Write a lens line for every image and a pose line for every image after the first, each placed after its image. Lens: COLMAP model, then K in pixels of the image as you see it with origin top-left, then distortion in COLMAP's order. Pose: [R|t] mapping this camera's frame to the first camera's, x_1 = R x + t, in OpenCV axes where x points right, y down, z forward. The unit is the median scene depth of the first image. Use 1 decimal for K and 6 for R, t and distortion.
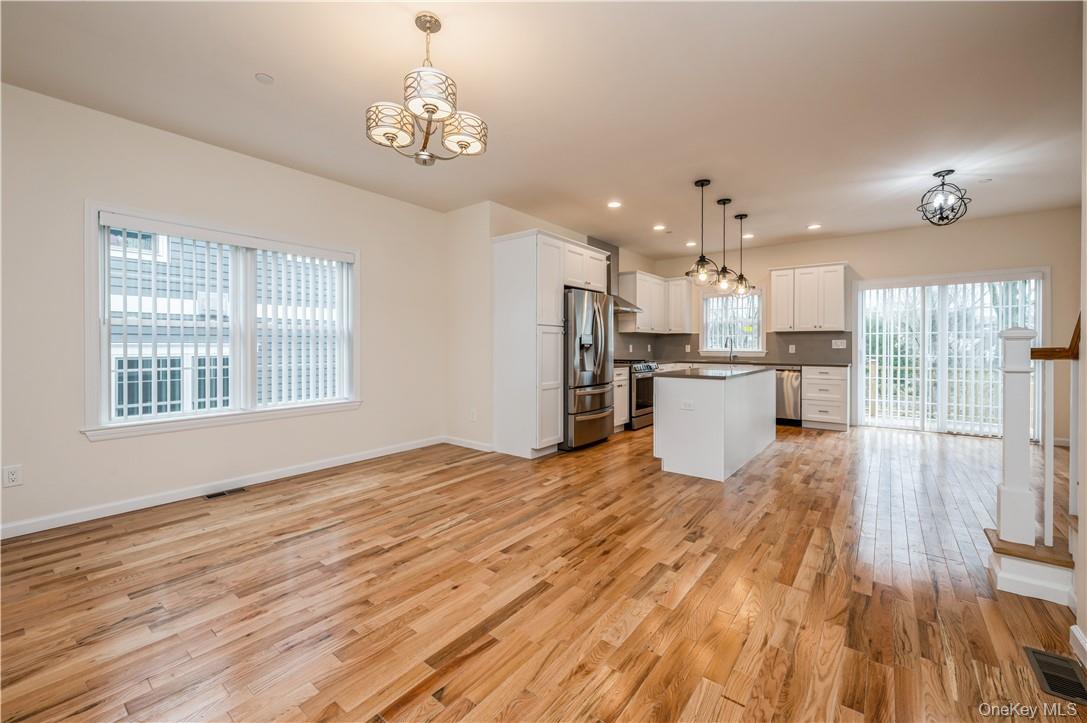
lens RADIAL K [[438.3, 0, 544.9], [0, 438.3, 348.9], [0, 0, 1]] dist [-0.000462, 0.000034]
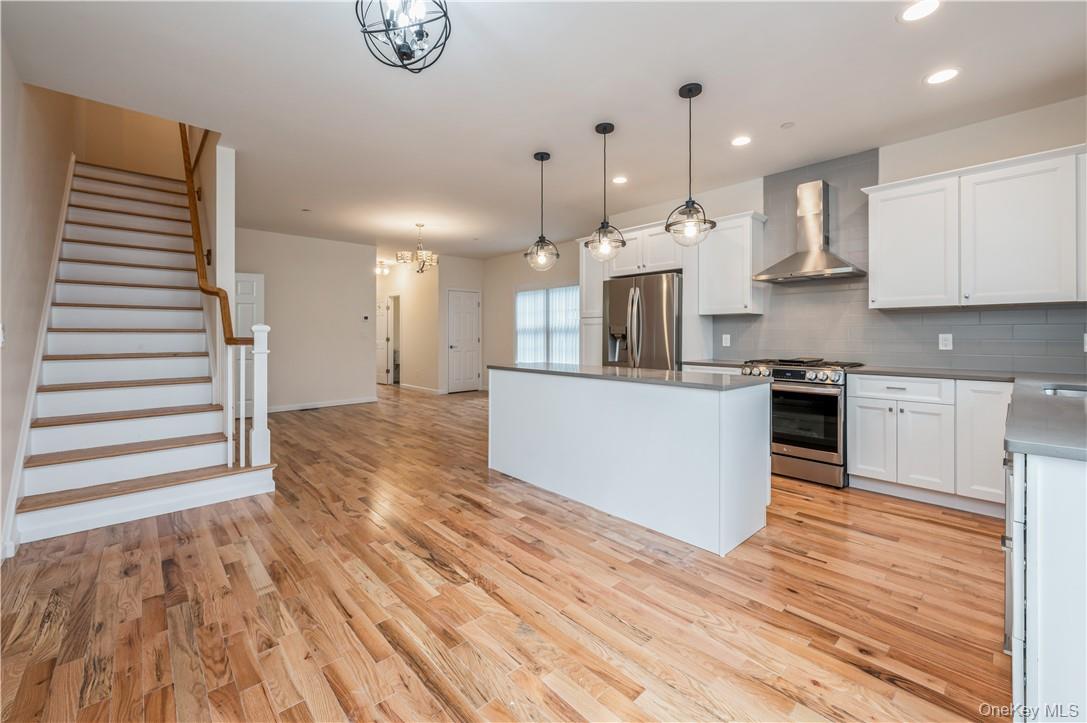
lens RADIAL K [[438.1, 0, 543.8], [0, 438.1, 334.8], [0, 0, 1]] dist [0.000107, 0.000111]
pose [[-0.162115, 0.002067, -0.986770, 1.250041], [-0.004770, 0.999984, 0.002878, -0.011911], [0.986760, 0.005173, -0.162102, 1.150810]]
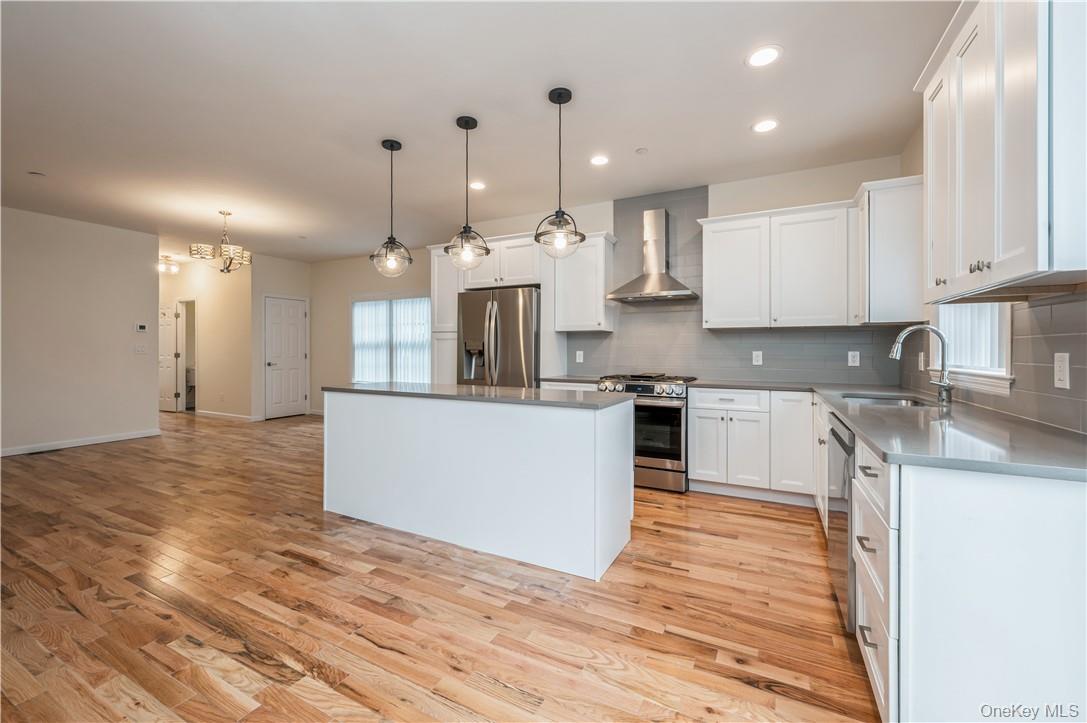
lens RADIAL K [[443.2, 0, 540.2], [0, 443.2, 354.2], [0, 0, 1]] dist [-0.000439, 0.000120]
pose [[0.179948, 0.009726, -0.983628, 1.188664], [-0.009758, 0.999920, 0.008102, -0.011704], [0.983628, 0.008140, 0.180029, 1.119498]]
